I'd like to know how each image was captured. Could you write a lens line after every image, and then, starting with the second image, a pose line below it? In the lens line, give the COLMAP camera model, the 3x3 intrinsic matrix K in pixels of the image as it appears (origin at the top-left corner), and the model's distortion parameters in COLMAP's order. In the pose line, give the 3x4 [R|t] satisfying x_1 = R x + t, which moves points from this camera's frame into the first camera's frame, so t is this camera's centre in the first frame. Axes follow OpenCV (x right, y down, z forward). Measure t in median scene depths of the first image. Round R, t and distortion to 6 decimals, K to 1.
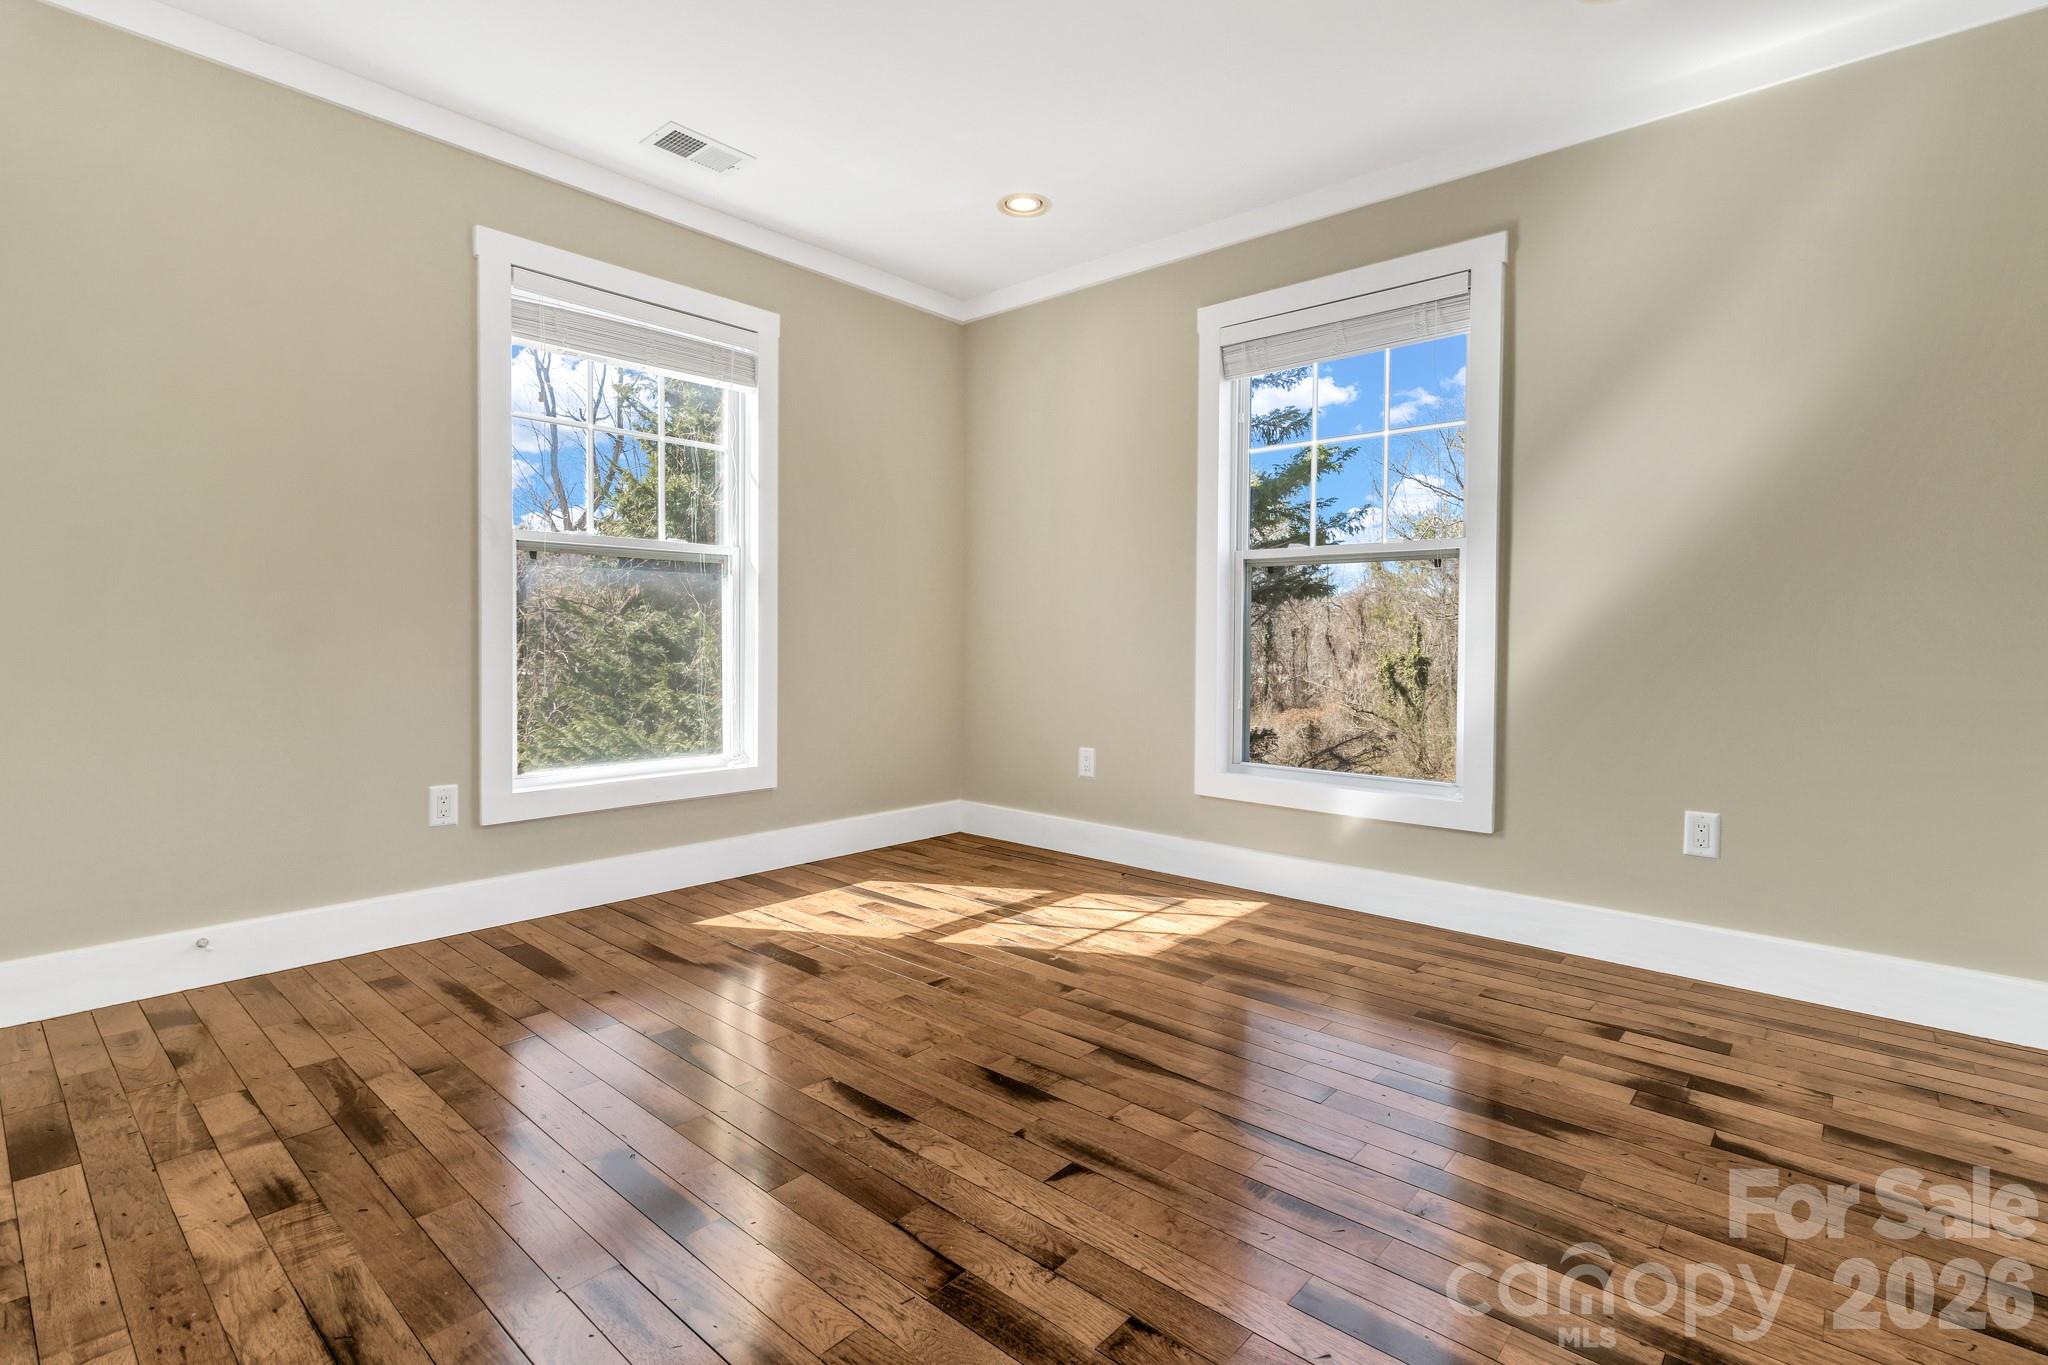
lens RADIAL K [[962.9, 0, 1029.2], [0, 962.9, 652.0], [0, 0, 1]] dist [-0.000212, 0.000037]
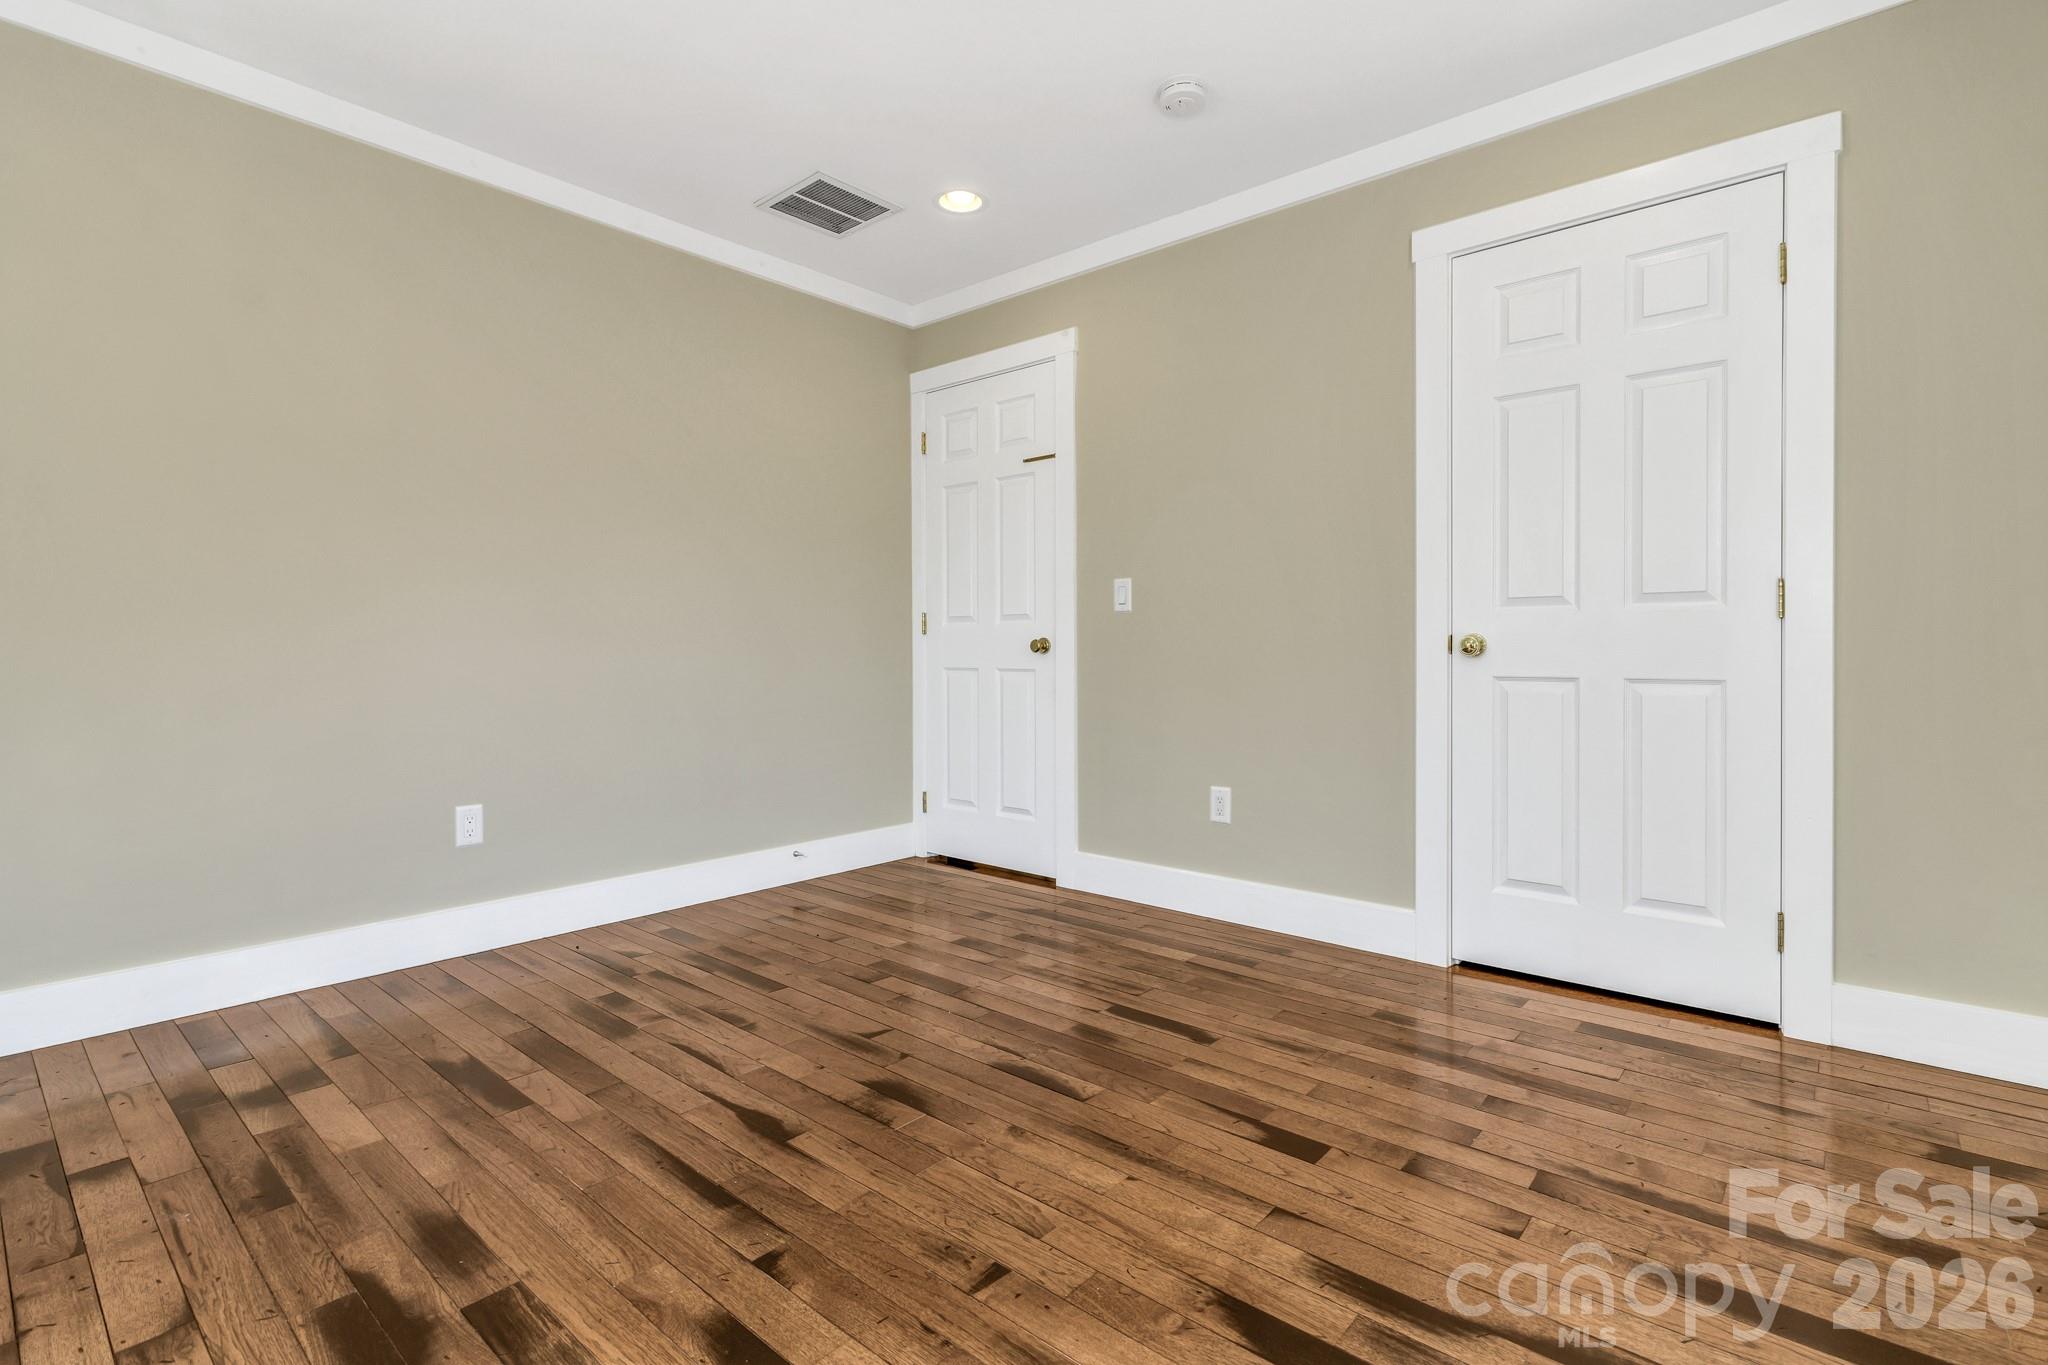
lens RADIAL K [[962.9, 0, 1029.2], [0, 962.9, 652.0], [0, 0, 1]] dist [-0.000212, 0.000037]
pose [[-0.999938, -0.007439, -0.008256, -0.143492], [-0.007622, 0.999721, 0.022335, -0.043017], [0.008087, 0.022397, -0.999716, 2.038149]]
